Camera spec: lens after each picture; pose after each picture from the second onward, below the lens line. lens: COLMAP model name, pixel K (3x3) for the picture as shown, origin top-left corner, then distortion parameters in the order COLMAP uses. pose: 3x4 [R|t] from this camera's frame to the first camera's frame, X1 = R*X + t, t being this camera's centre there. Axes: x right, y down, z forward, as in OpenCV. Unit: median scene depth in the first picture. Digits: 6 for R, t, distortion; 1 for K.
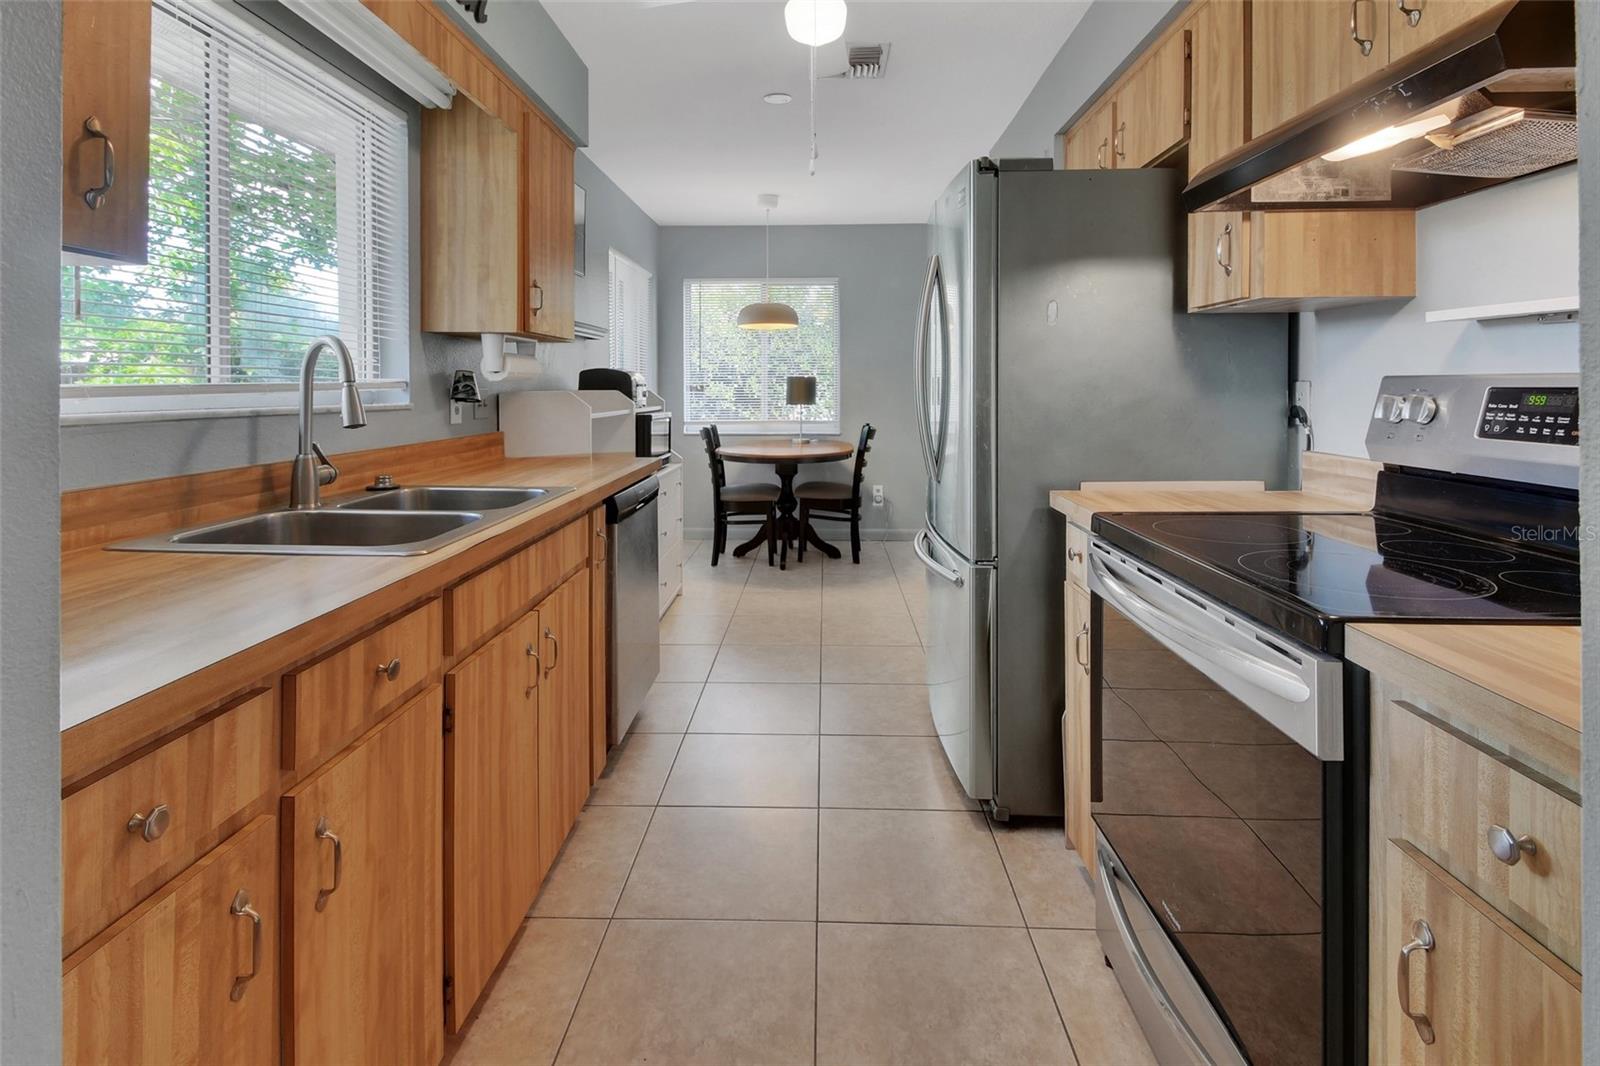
lens RADIAL K [[768.2, 0, 793.7], [0, 768.2, 394.9], [0, 0, 1]] dist [0.001582, -0.006884]
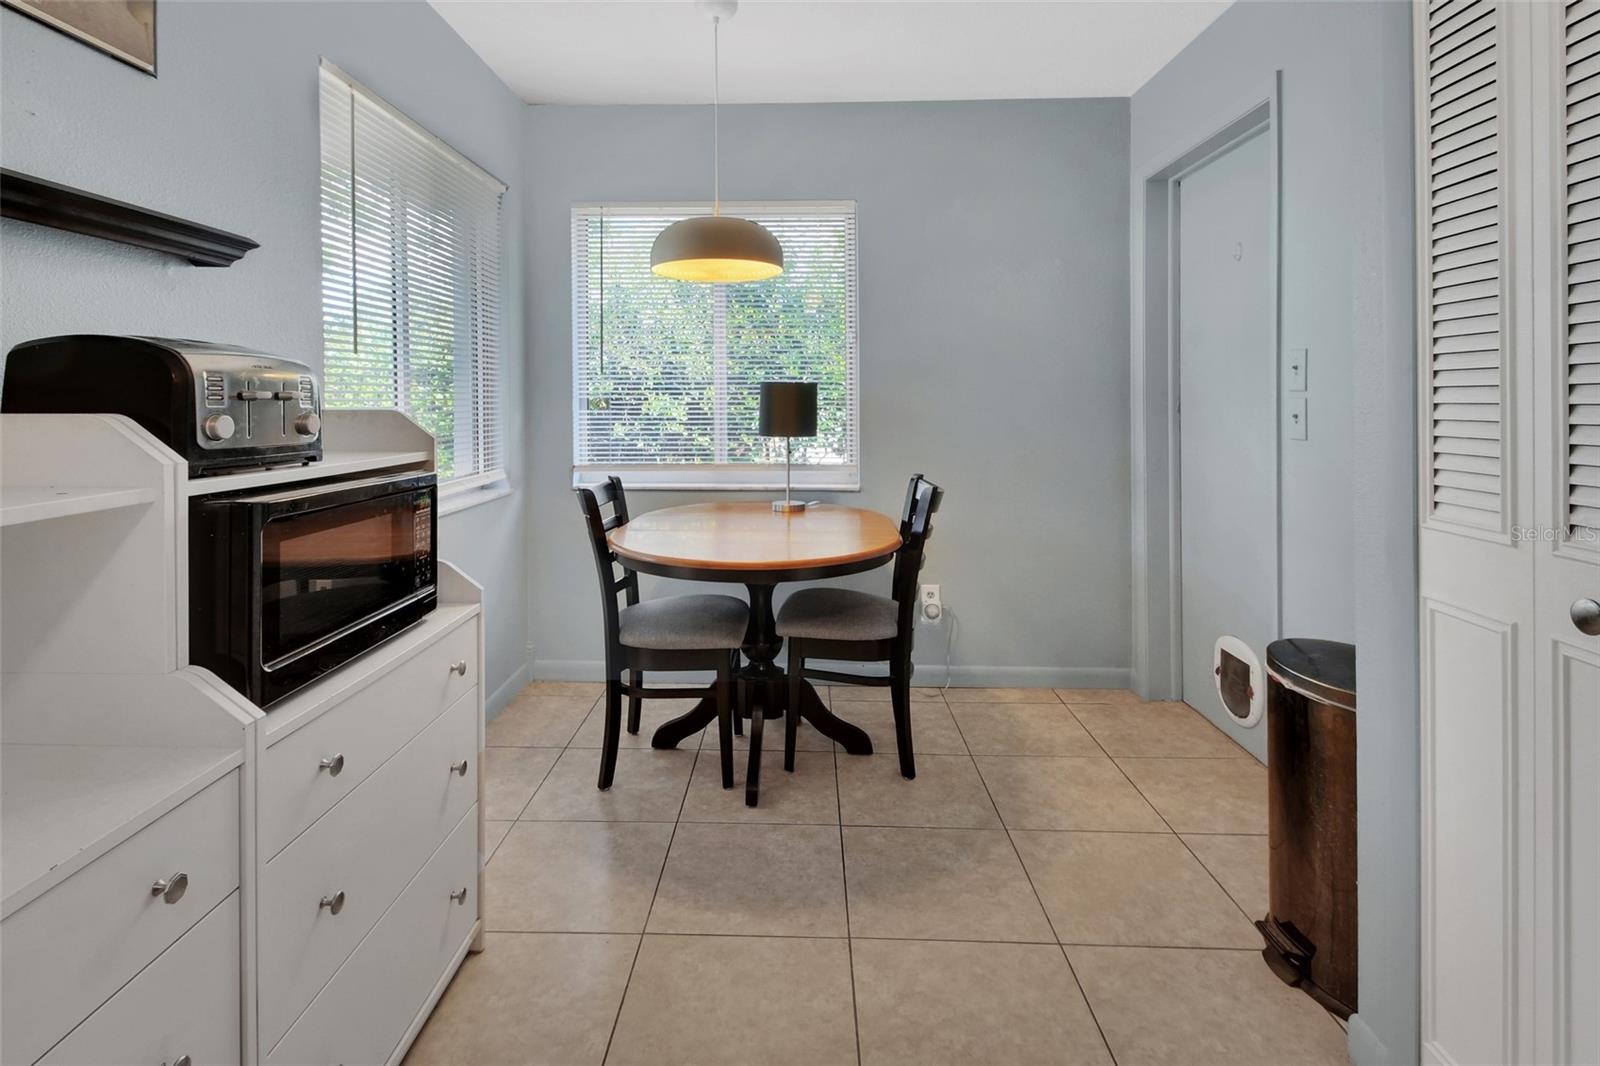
lens RADIAL K [[768.2, 0, 793.7], [0, 768.2, 394.9], [0, 0, 1]] dist [0.001582, -0.006884]
pose [[0.999605, -0.000710, 0.028089, -0.004753], [0.001196, 0.999850, -0.017257, -0.018292], [-0.028072, 0.017284, 0.999456, 1.418209]]
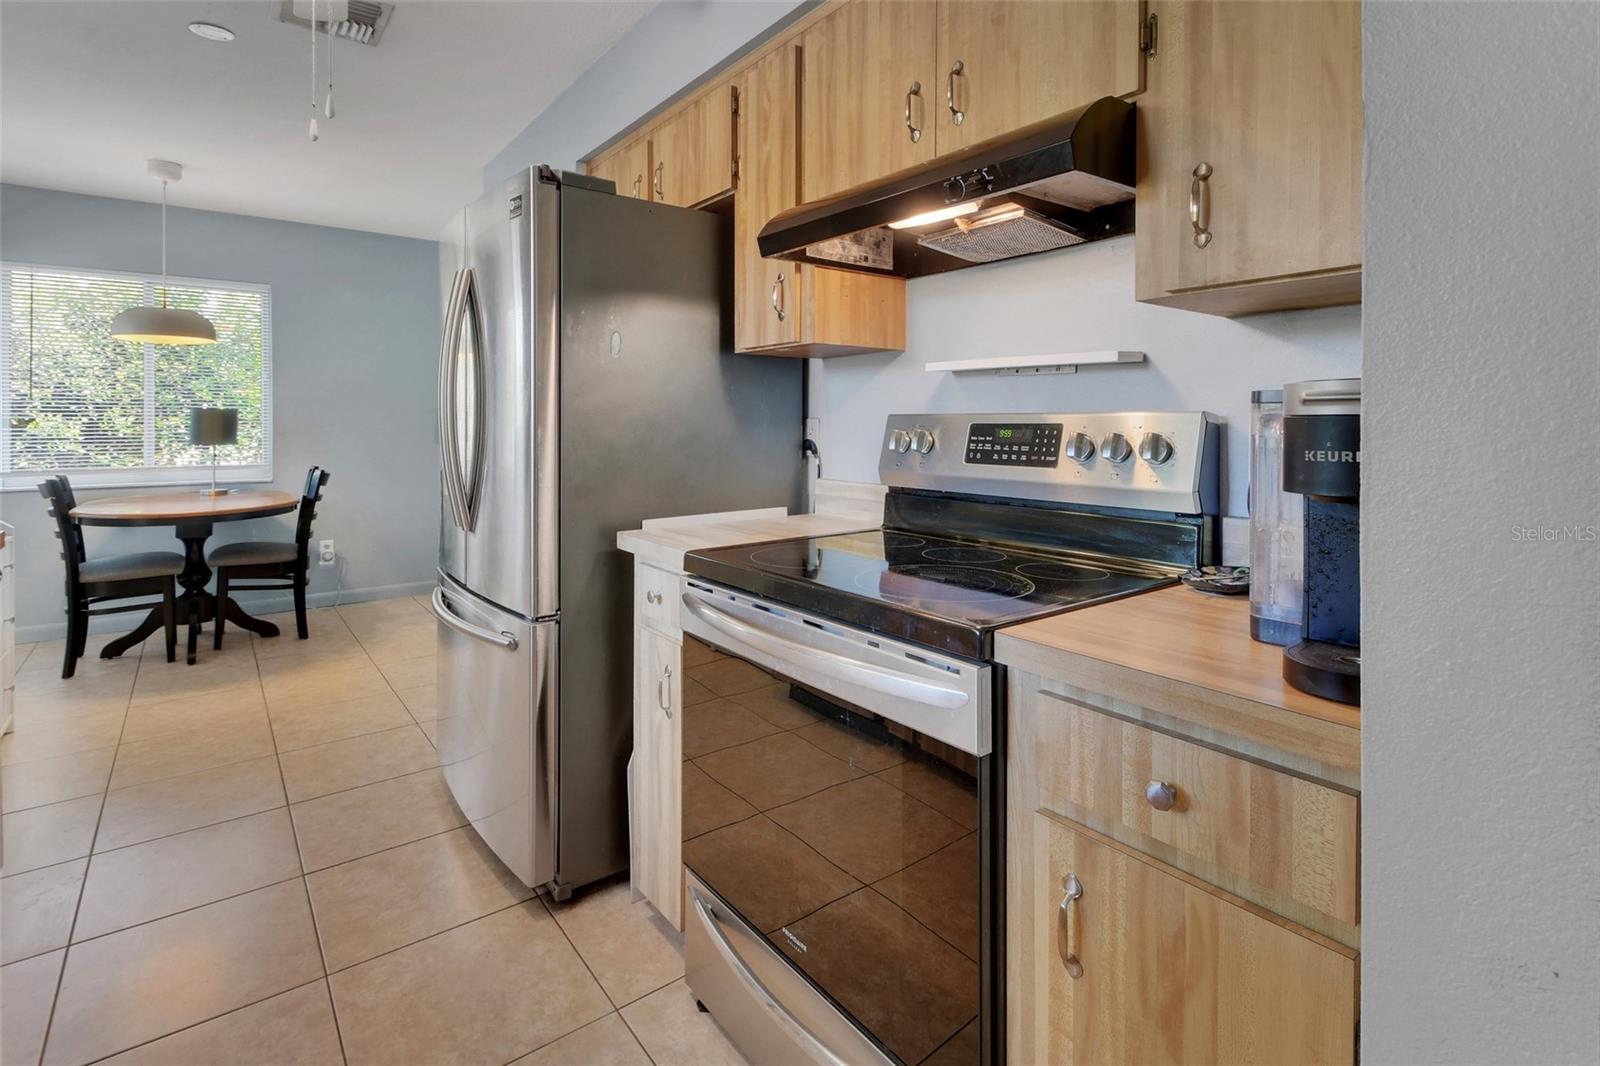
lens RADIAL K [[764.6, 0, 774.7], [0, 764.6, 429.8], [0, 0, 1]] dist [0.000059, -0.000647]
pose [[0.776426, -0.001827, 0.630206, -0.111061], [0.003188, 0.999994, -0.001028, 0.000335], [-0.630201, 0.002808, 0.776427, 0.148046]]
